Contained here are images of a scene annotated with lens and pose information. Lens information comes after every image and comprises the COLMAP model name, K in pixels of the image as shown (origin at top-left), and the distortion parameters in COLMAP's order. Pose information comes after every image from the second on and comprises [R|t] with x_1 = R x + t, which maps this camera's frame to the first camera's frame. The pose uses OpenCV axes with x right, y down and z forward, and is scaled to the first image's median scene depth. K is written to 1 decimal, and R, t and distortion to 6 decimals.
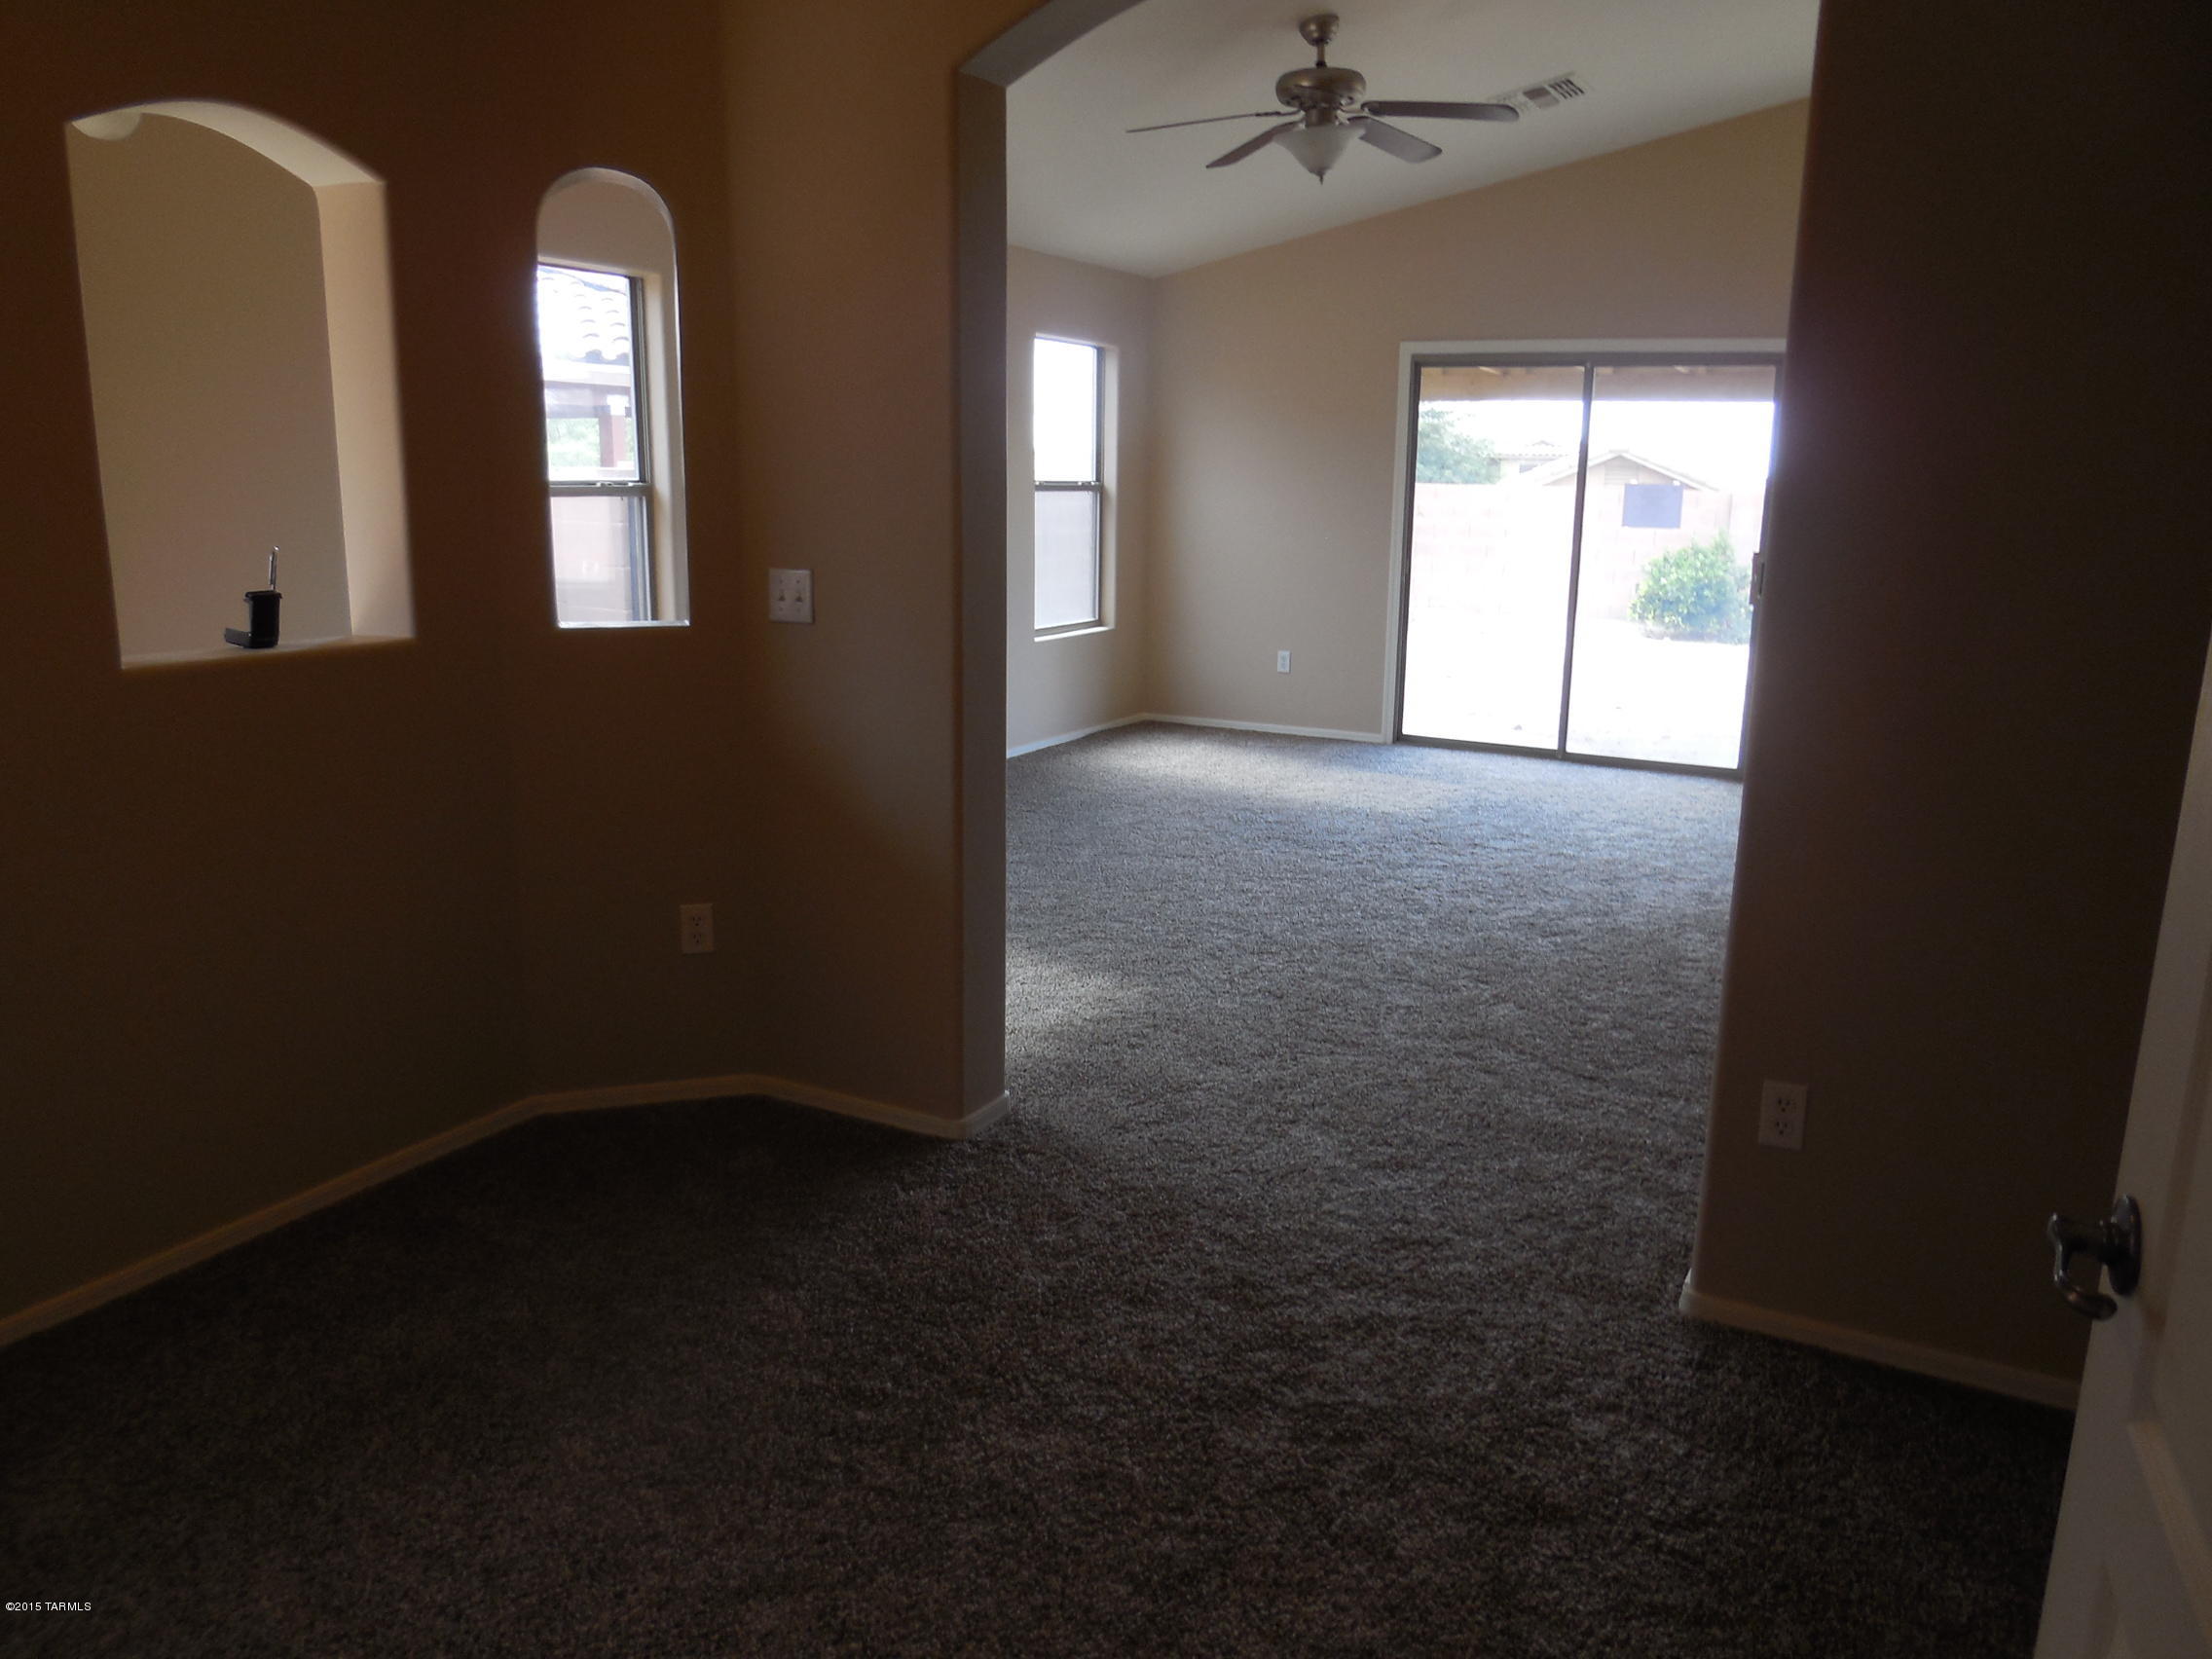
lens RADIAL K [[1608.8, 0, 1088.9], [0, 1608.8, 829.6], [0, 0, 1]] dist [-0.069155, 0.005468]
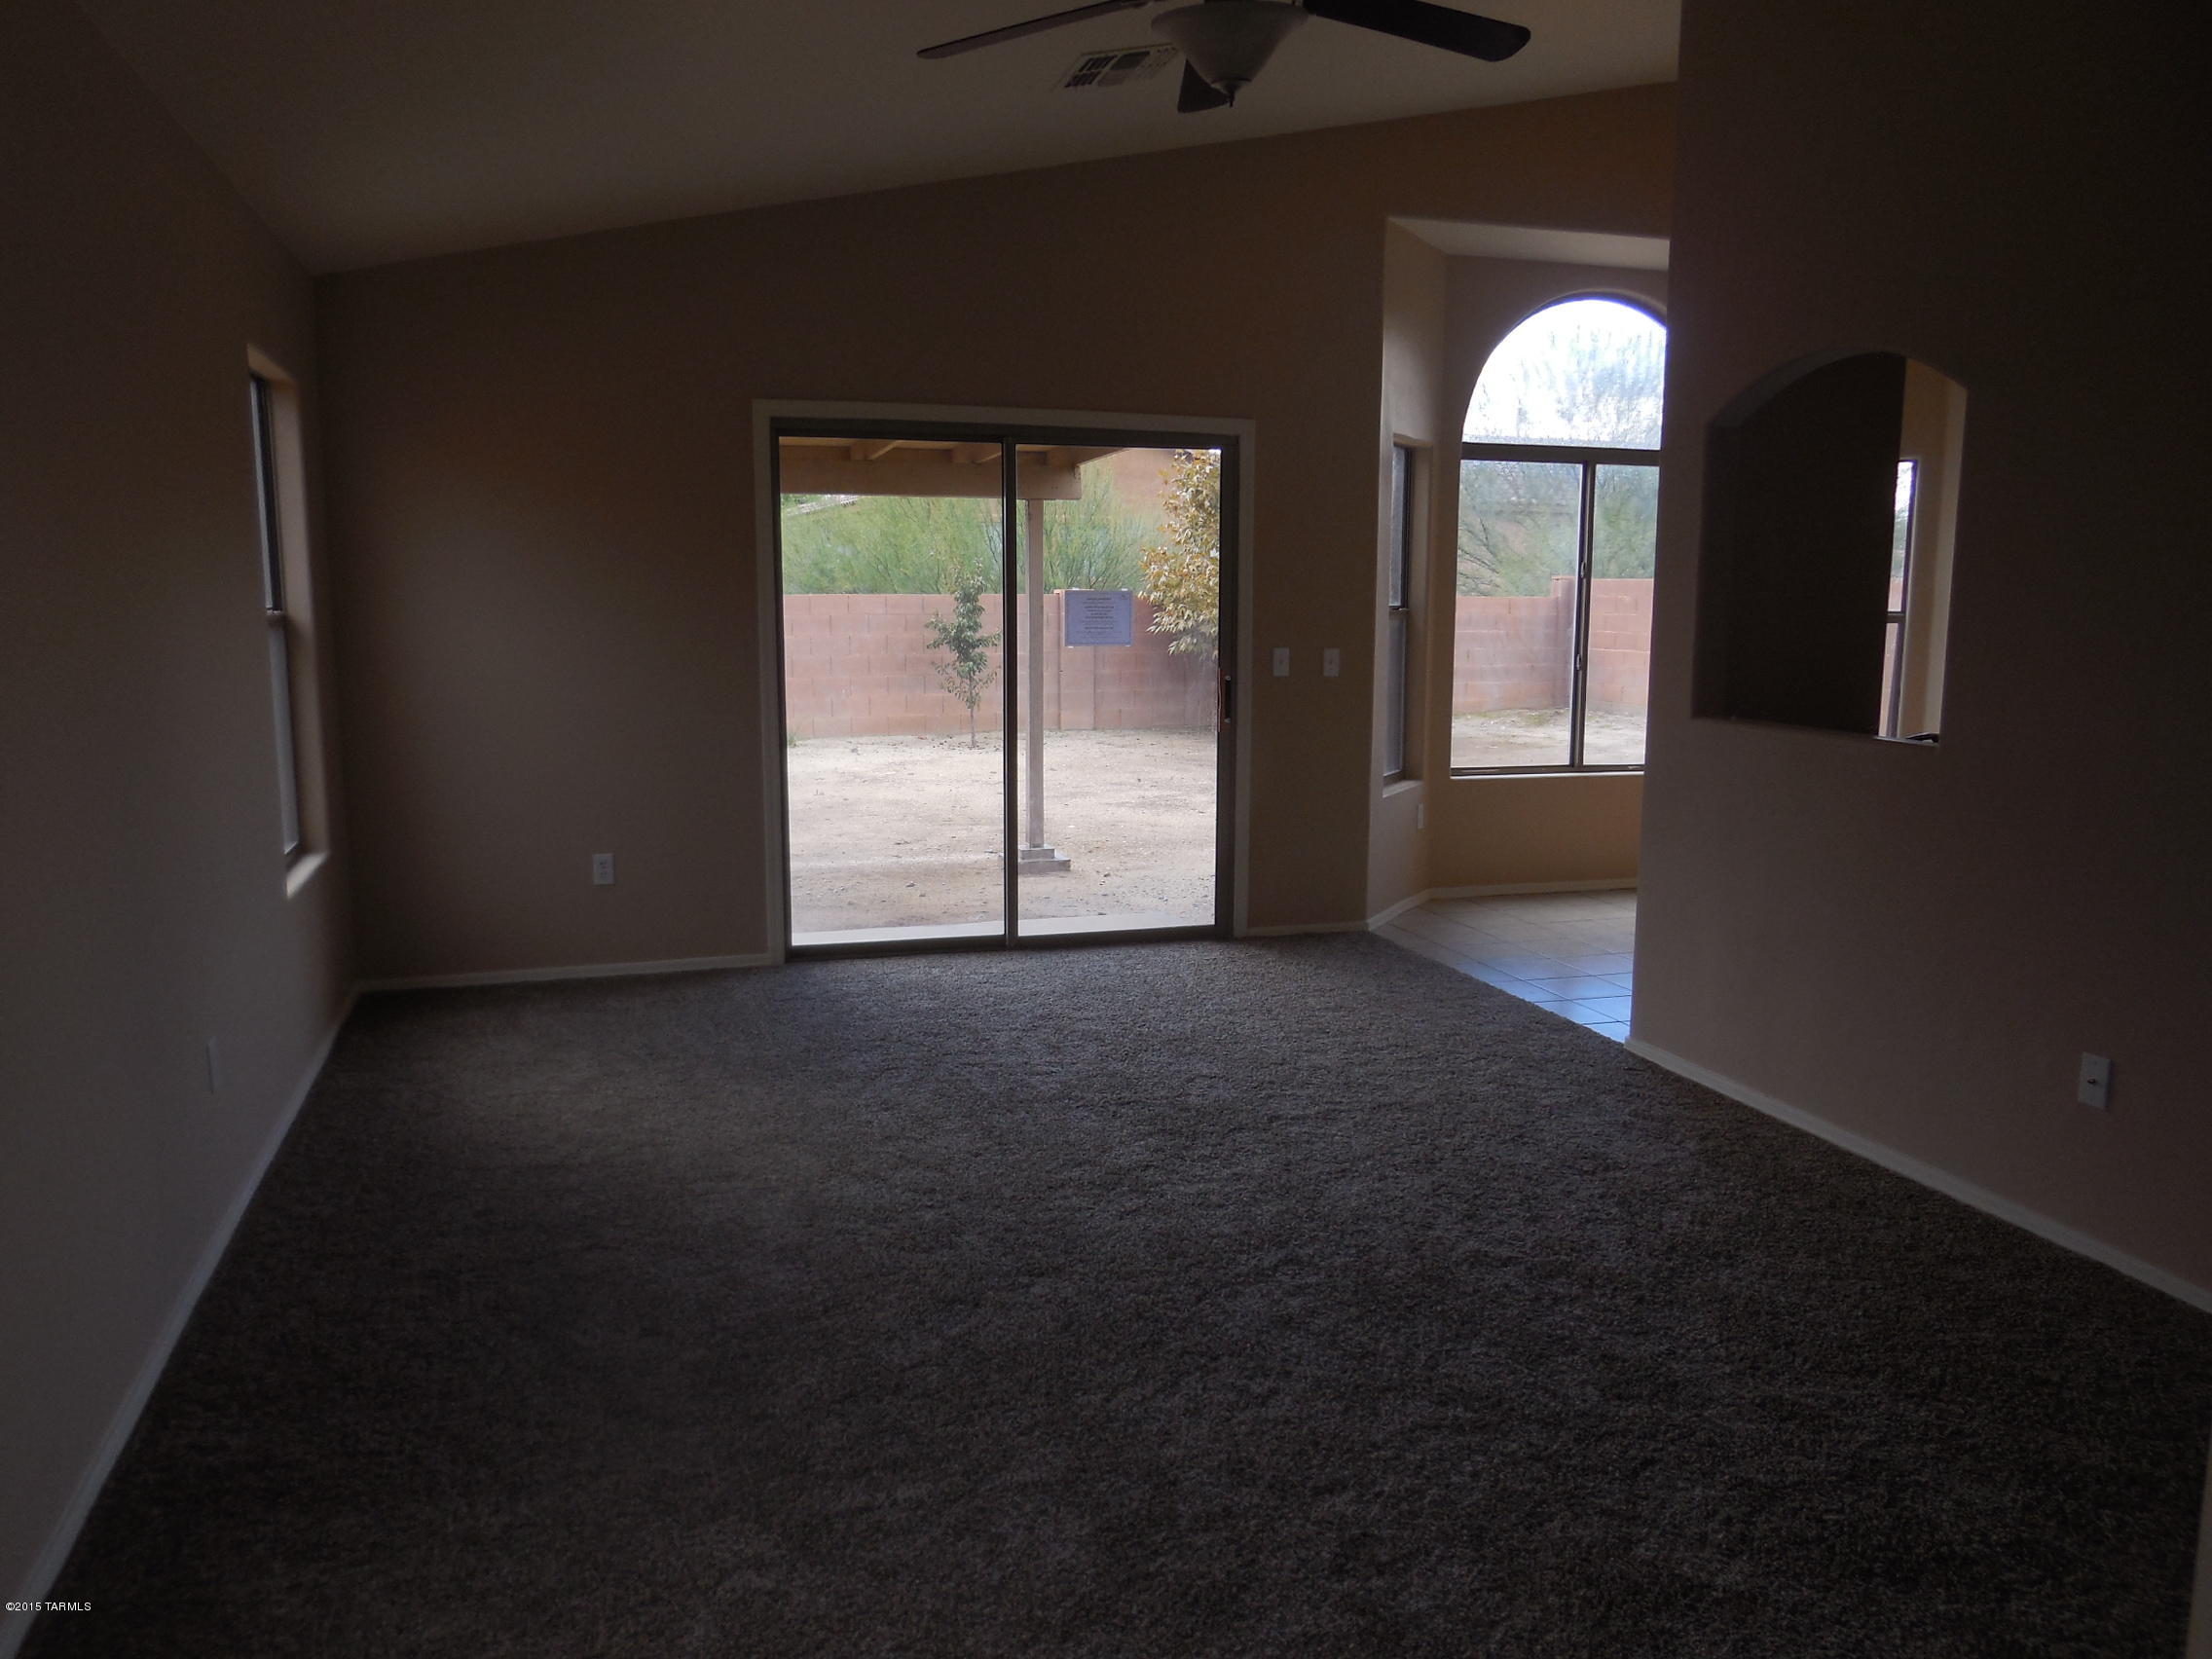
lens RADIAL K [[1608.8, 0, 1088.9], [0, 1608.8, 829.6], [0, 0, 1]] dist [-0.069155, 0.005468]
pose [[0.692598, -0.118614, 0.711505, -0.222426], [0.160996, 0.986924, 0.007812, -0.100446], [-0.703128, 0.109139, 0.702638, 0.423027]]
